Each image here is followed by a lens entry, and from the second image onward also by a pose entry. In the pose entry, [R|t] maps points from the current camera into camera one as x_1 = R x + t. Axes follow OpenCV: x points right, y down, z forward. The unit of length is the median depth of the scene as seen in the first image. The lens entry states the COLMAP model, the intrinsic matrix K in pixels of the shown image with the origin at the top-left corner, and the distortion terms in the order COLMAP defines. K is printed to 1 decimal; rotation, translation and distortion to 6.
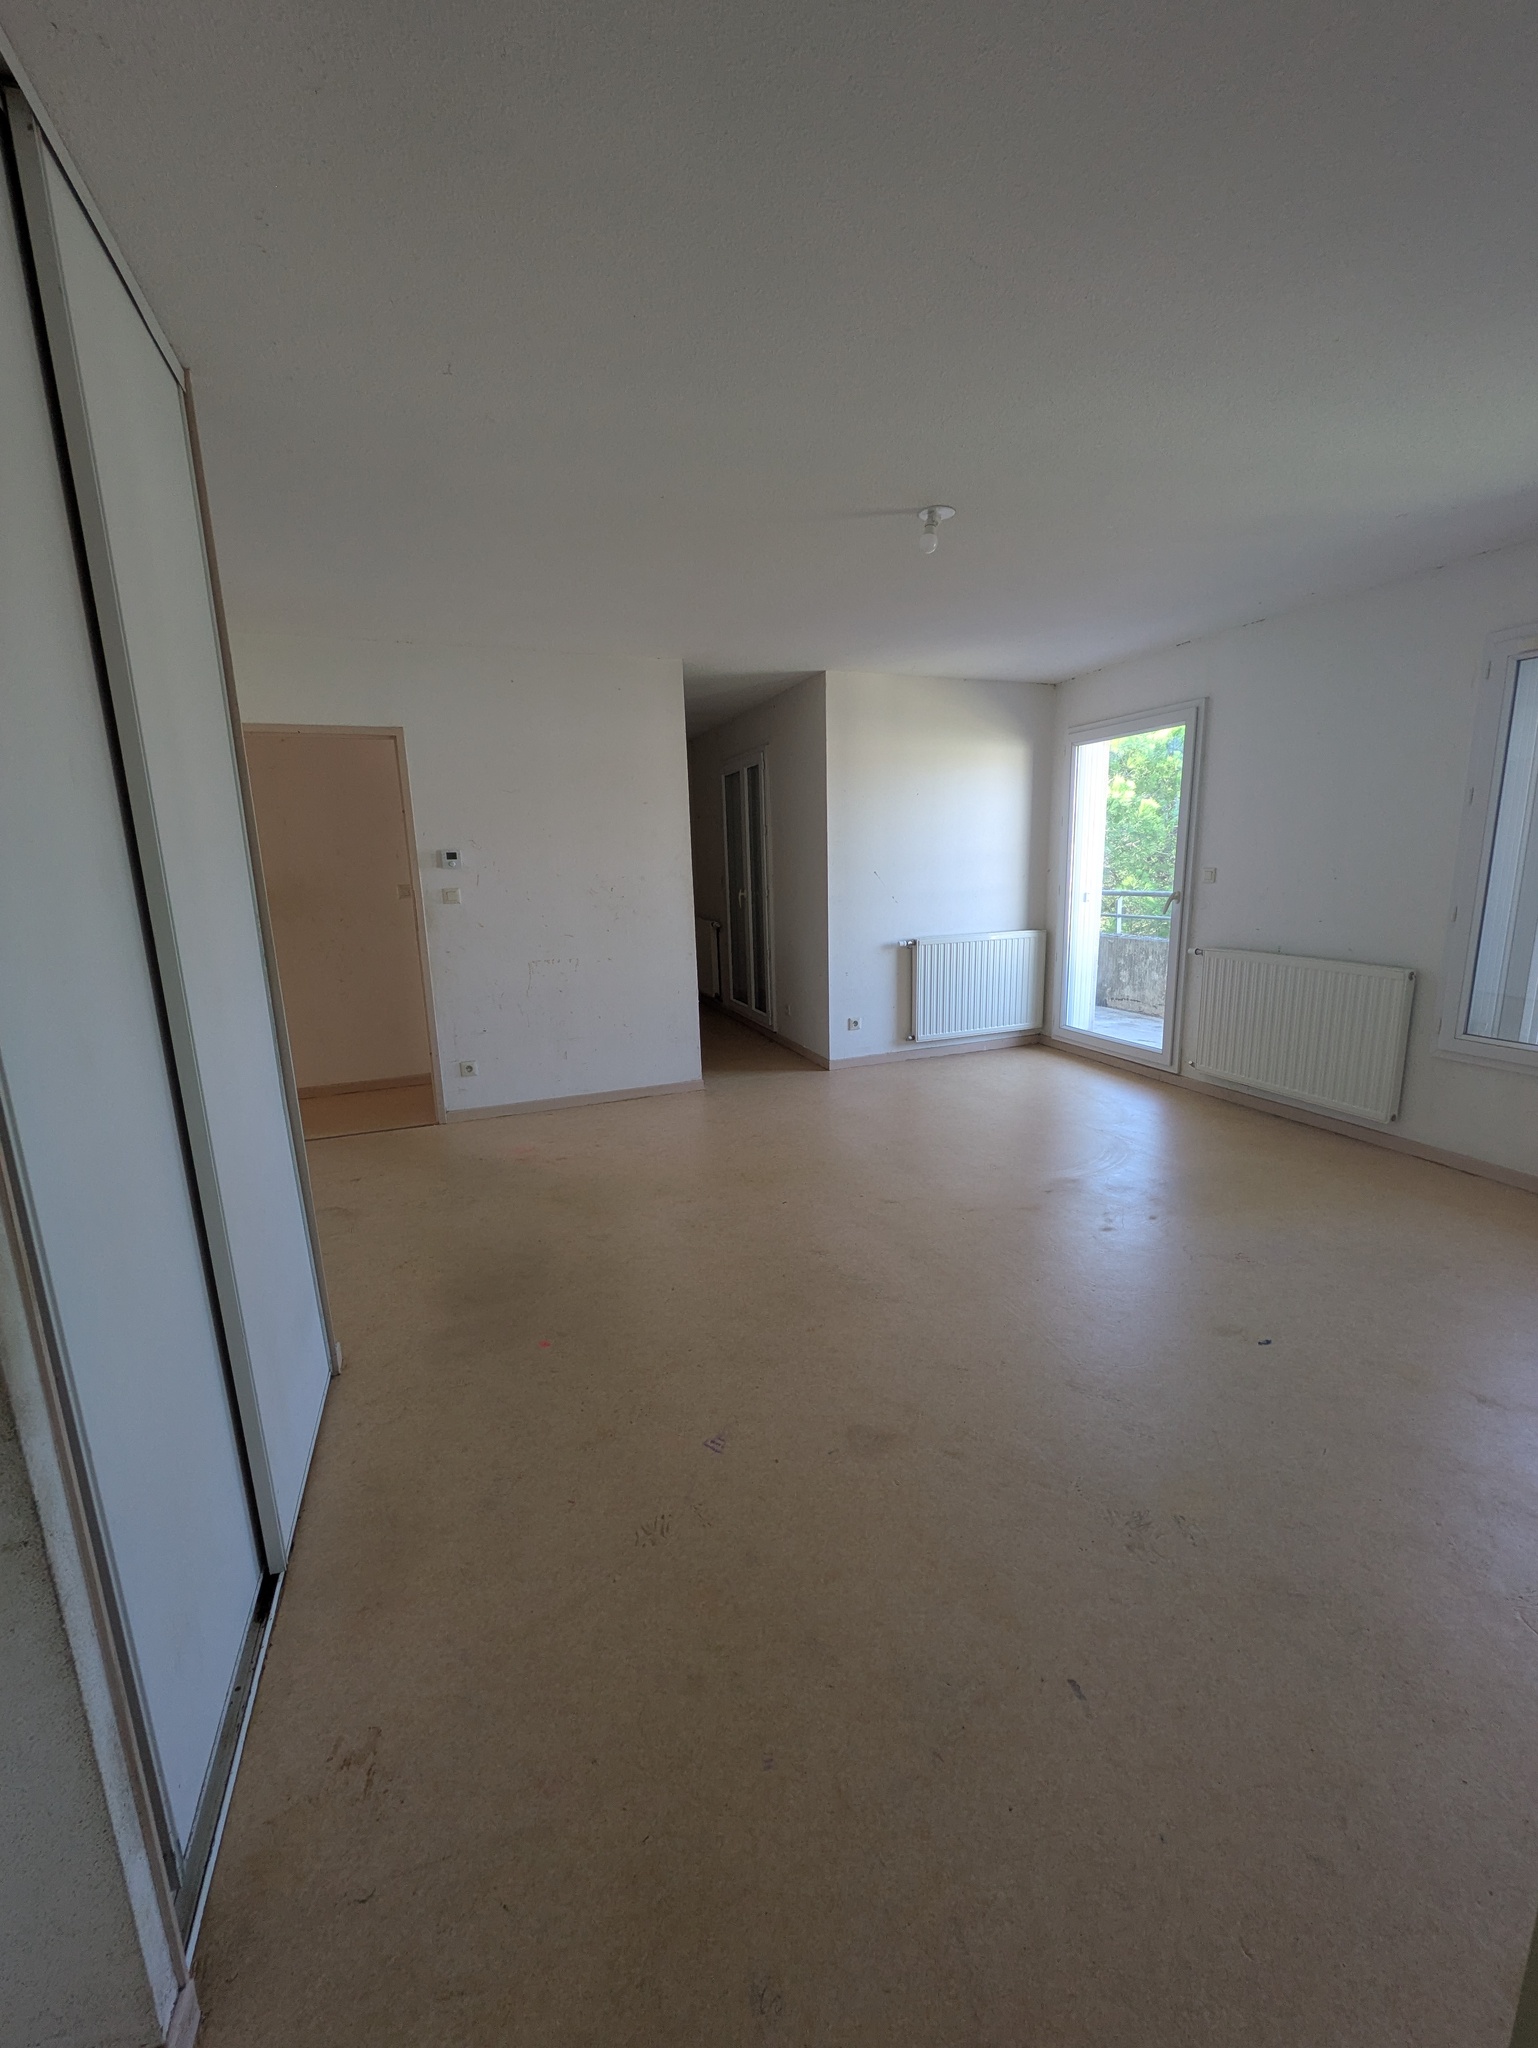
lens RADIAL K [[815.6, 0, 765.0], [0, 815.6, 1021.4], [0, 0, 1]] dist [-0.003269, 0.000299]
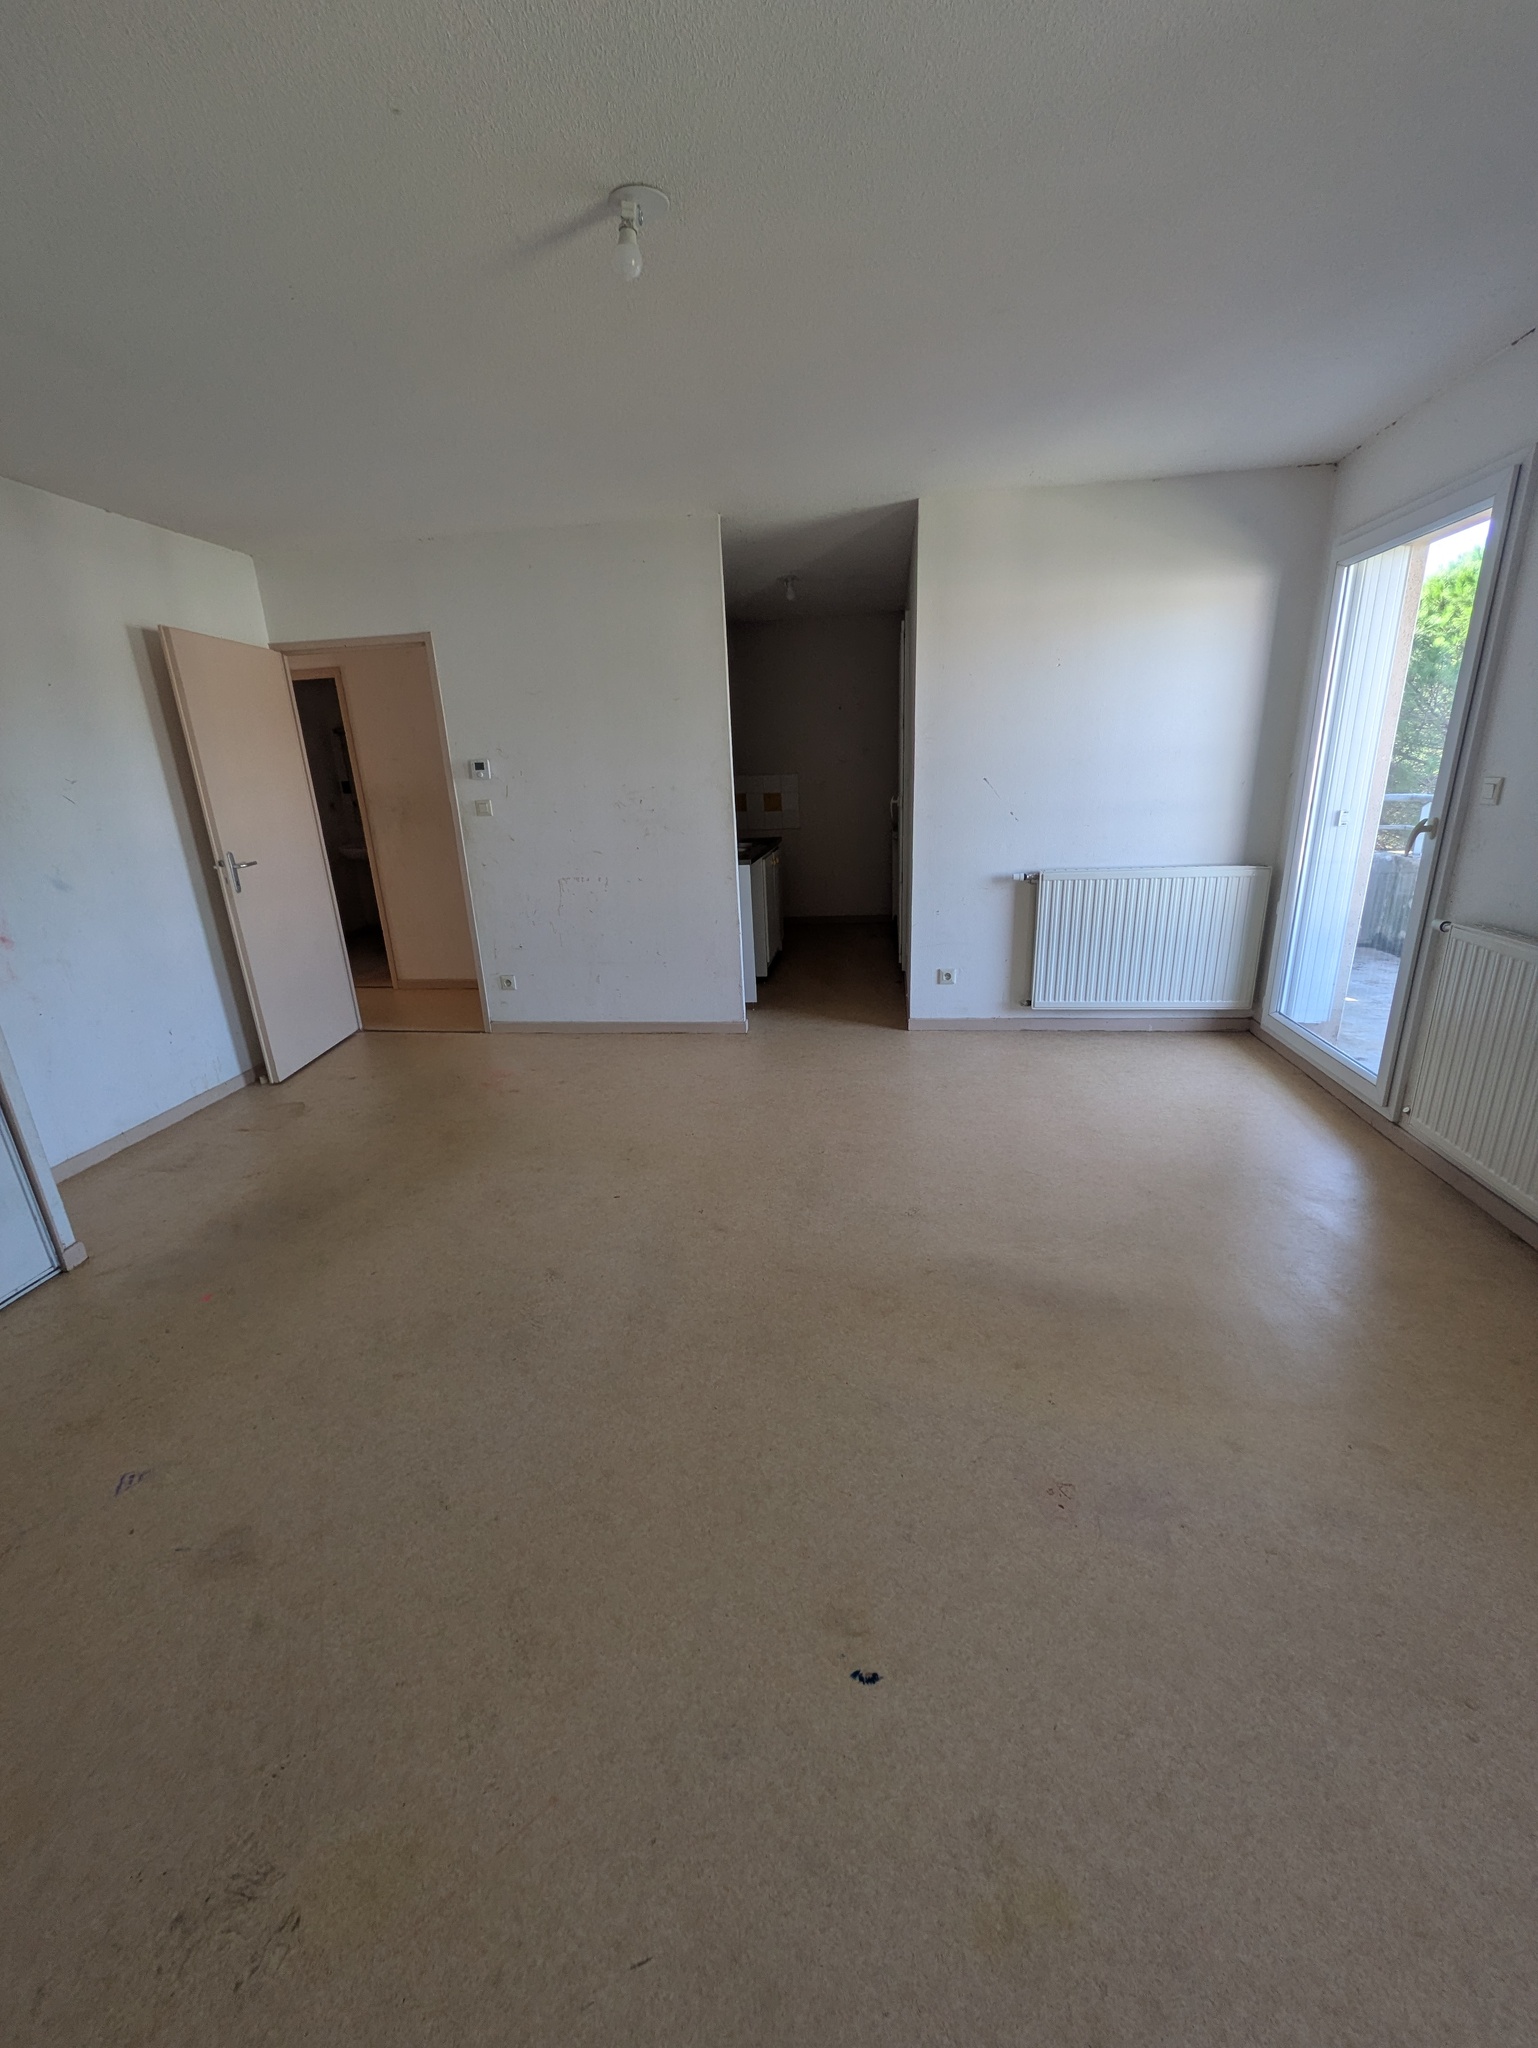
lens RADIAL K [[815.6, 0, 765.0], [0, 815.6, 1021.4], [0, 0, 1]] dist [-0.003269, 0.000299]
pose [[0.876166, 0.138074, -0.461811, 0.564959], [-0.076380, 0.985760, 0.149814, -0.101861], [0.475920, -0.095989, 0.874235, 0.385135]]
